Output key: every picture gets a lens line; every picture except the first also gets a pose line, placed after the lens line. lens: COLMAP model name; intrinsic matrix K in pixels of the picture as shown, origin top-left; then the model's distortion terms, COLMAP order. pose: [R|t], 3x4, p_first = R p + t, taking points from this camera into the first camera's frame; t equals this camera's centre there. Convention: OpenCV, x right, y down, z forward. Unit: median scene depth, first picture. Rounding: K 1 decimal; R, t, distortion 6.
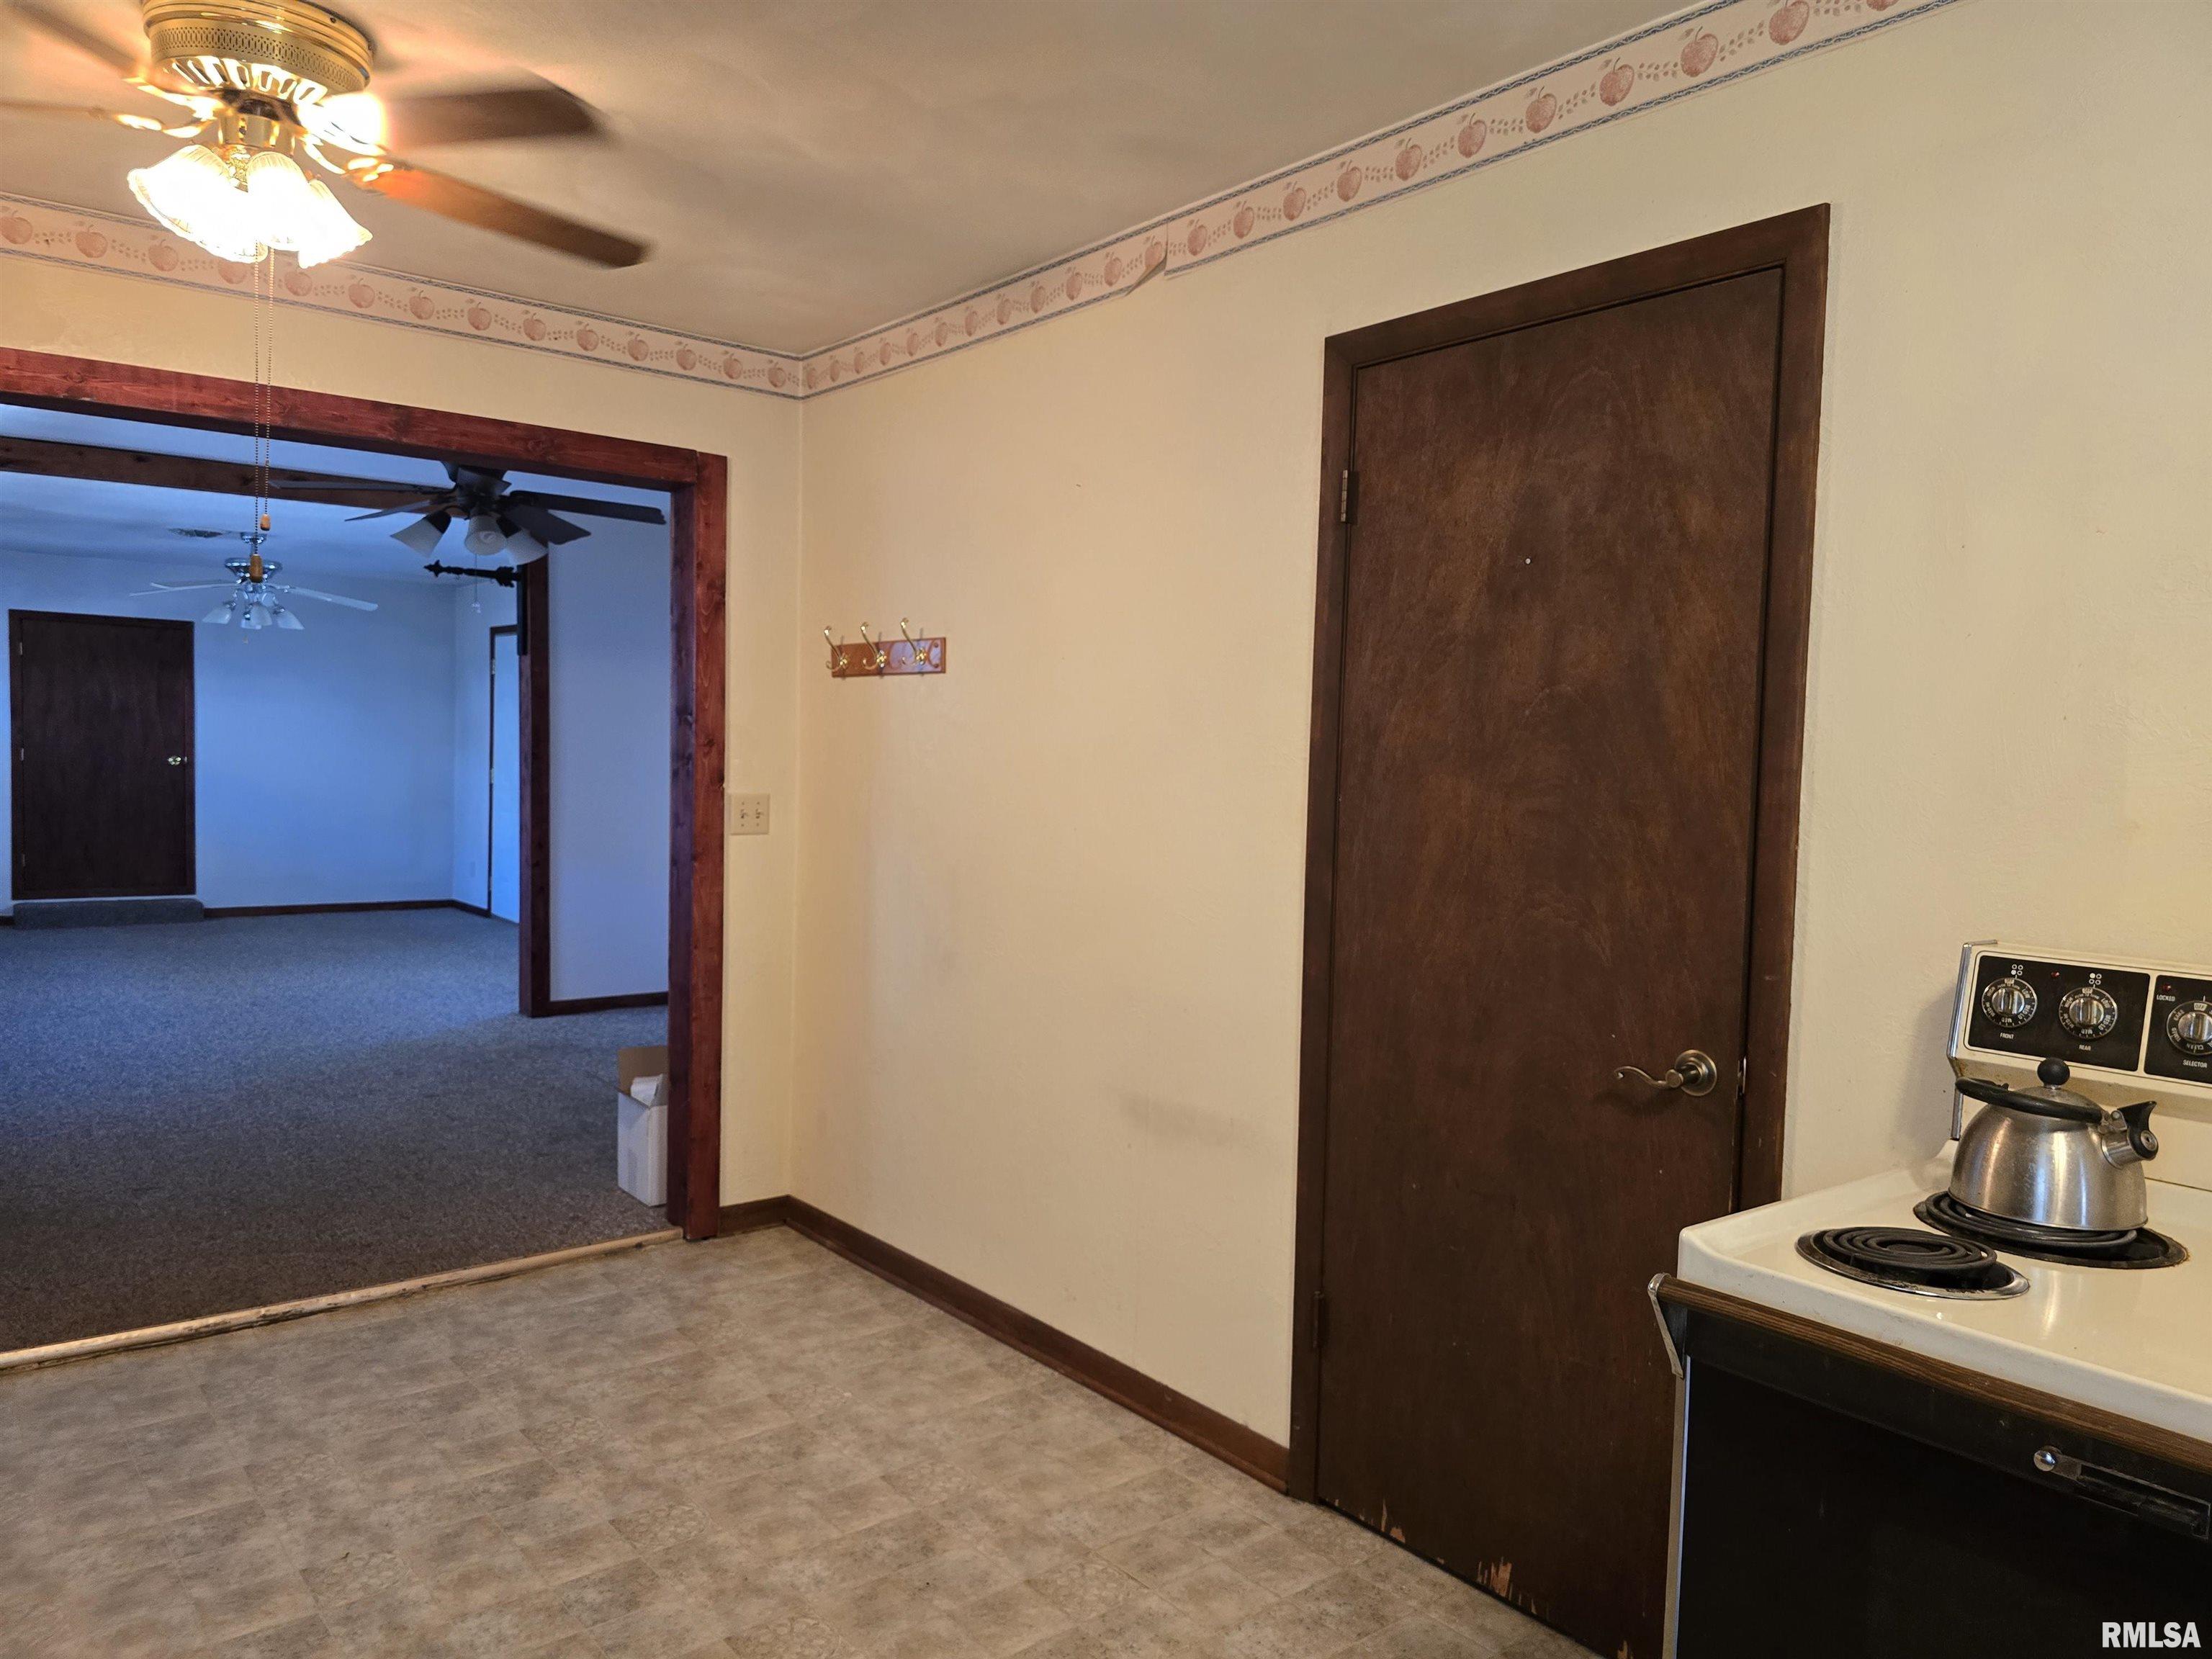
lens RADIAL K [[1474.0, 0, 1111.2], [0, 1474.0, 841.8], [0, 0, 1]] dist [0.012592, -0.021716]
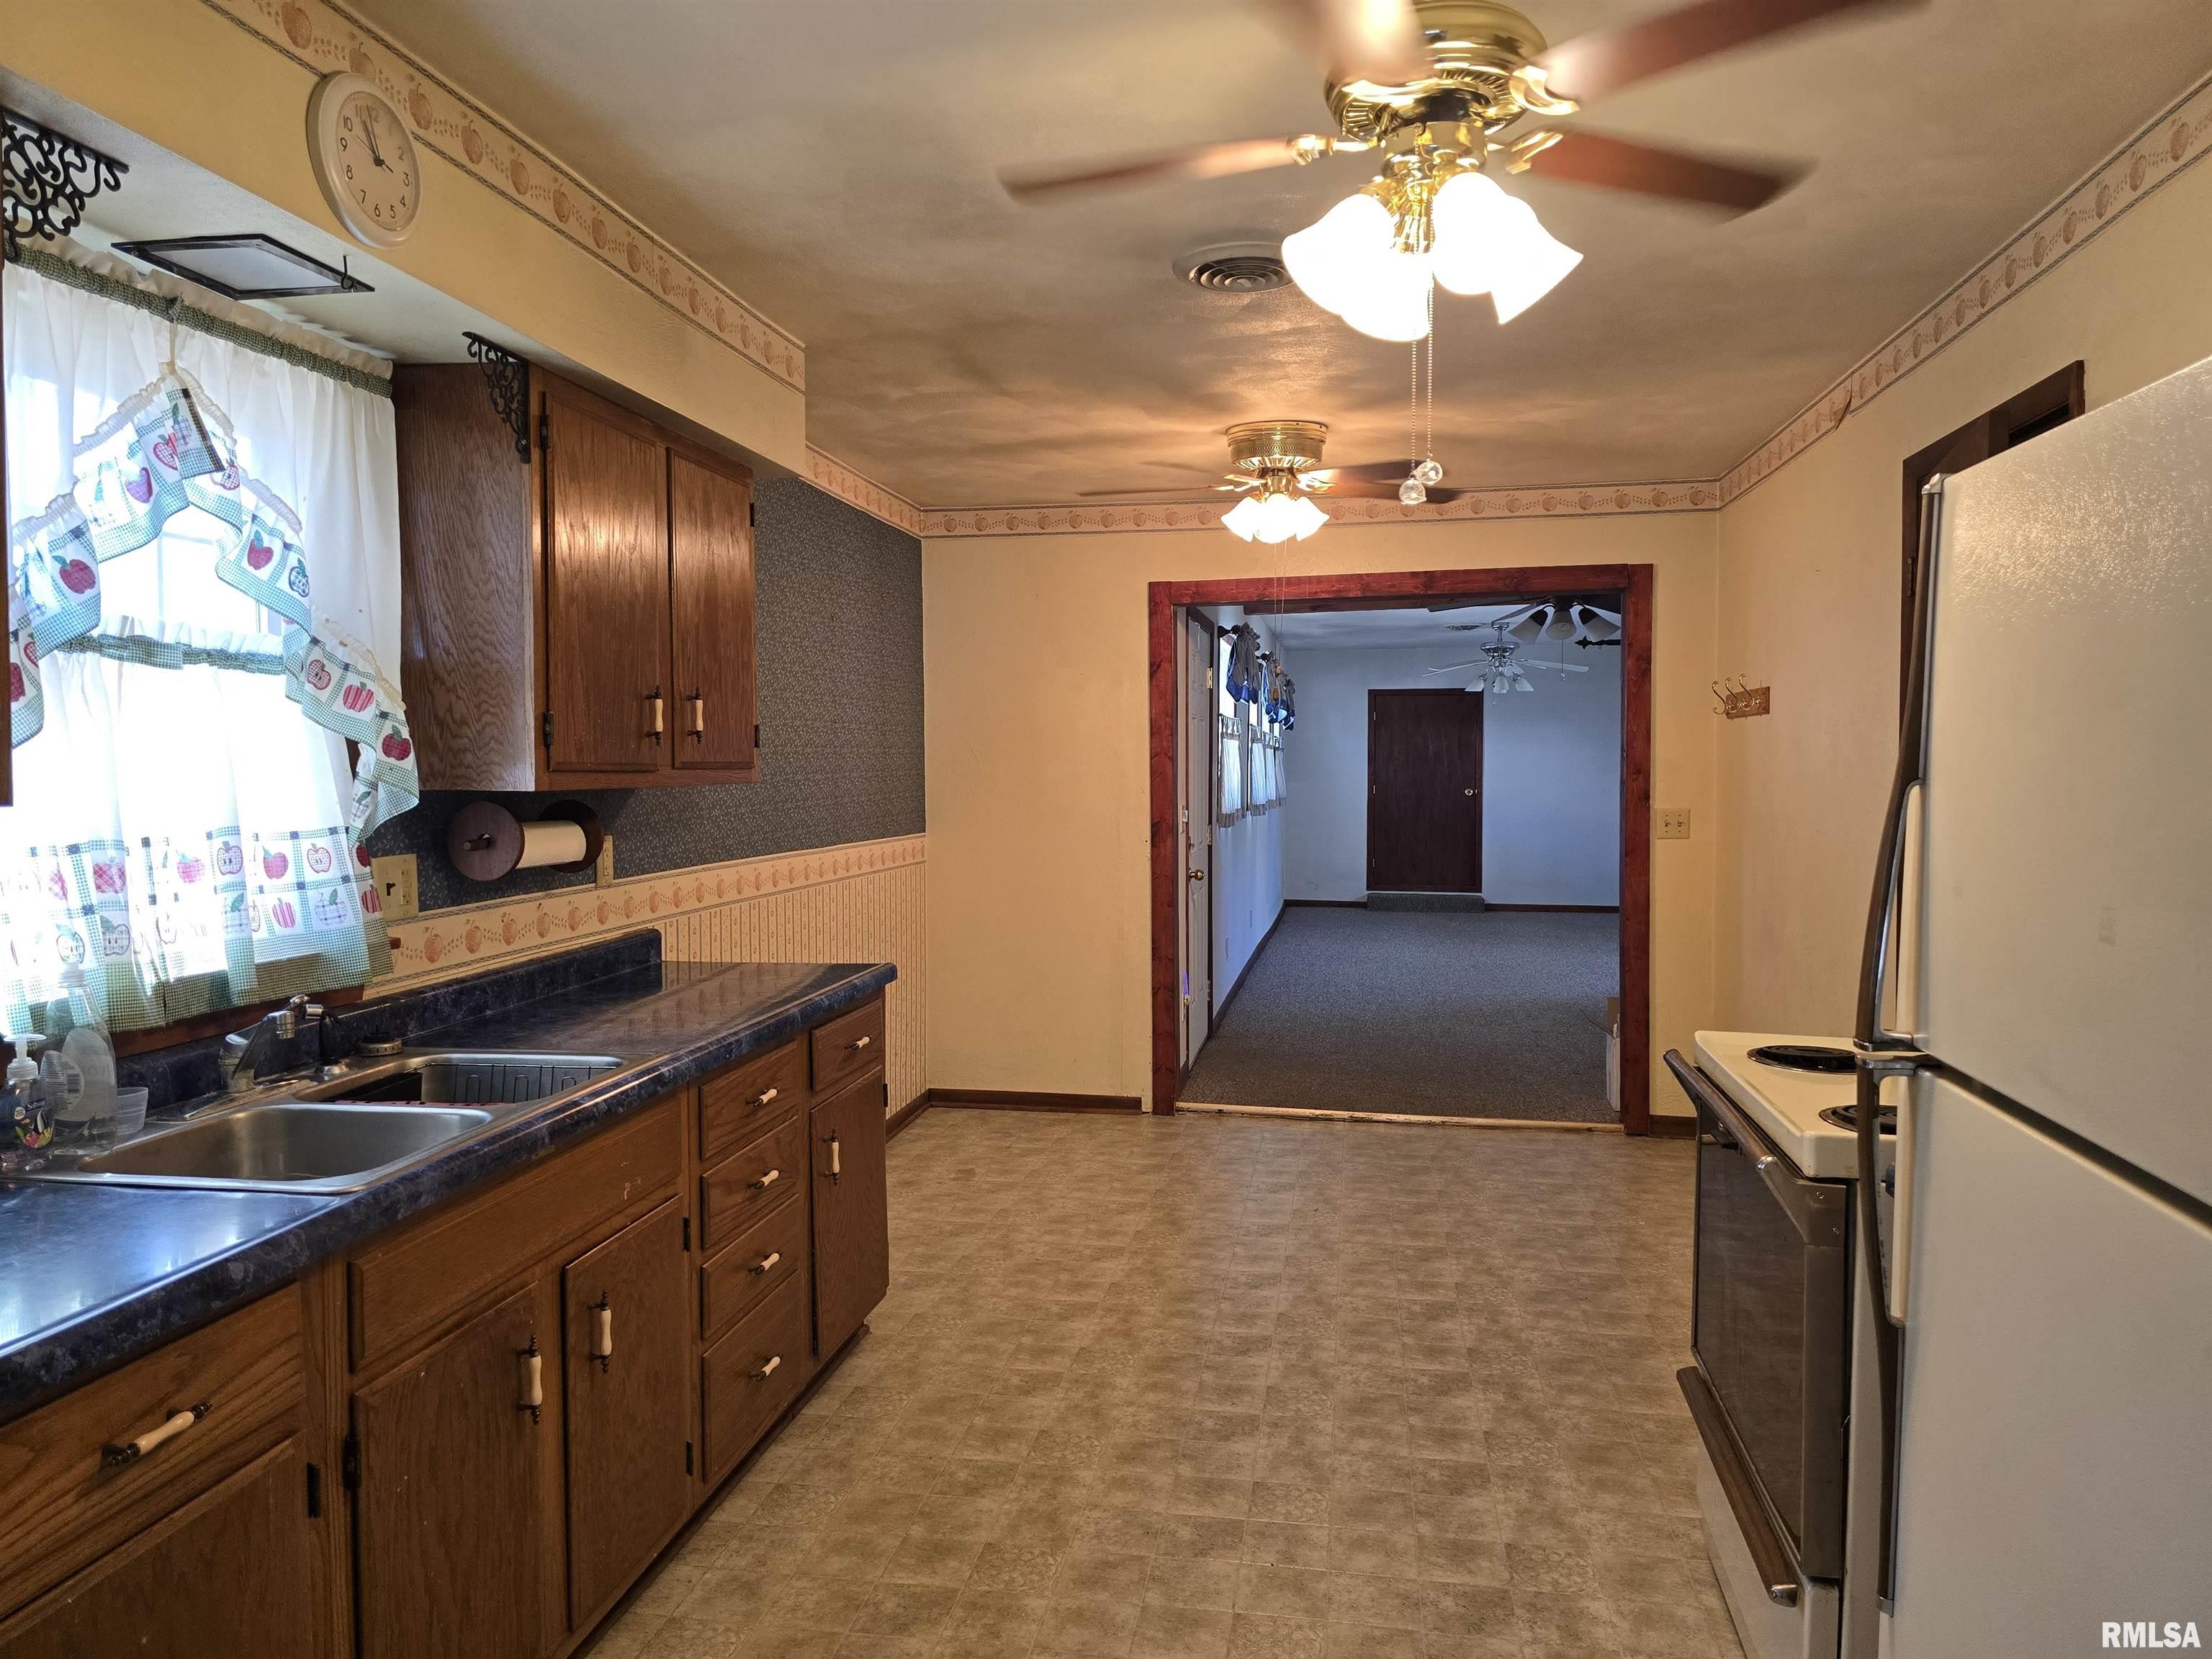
lens RADIAL K [[1474.0, 0, 1113.3], [0, 1474.0, 834.0], [0, 0, 1]] dist [0.012592, -0.021716]
pose [[0.637885, 0.005849, -0.770109, 0.477397], [-0.025614, 0.999579, -0.013624, 0.022943], [0.769706, 0.028416, 0.637766, -0.258828]]
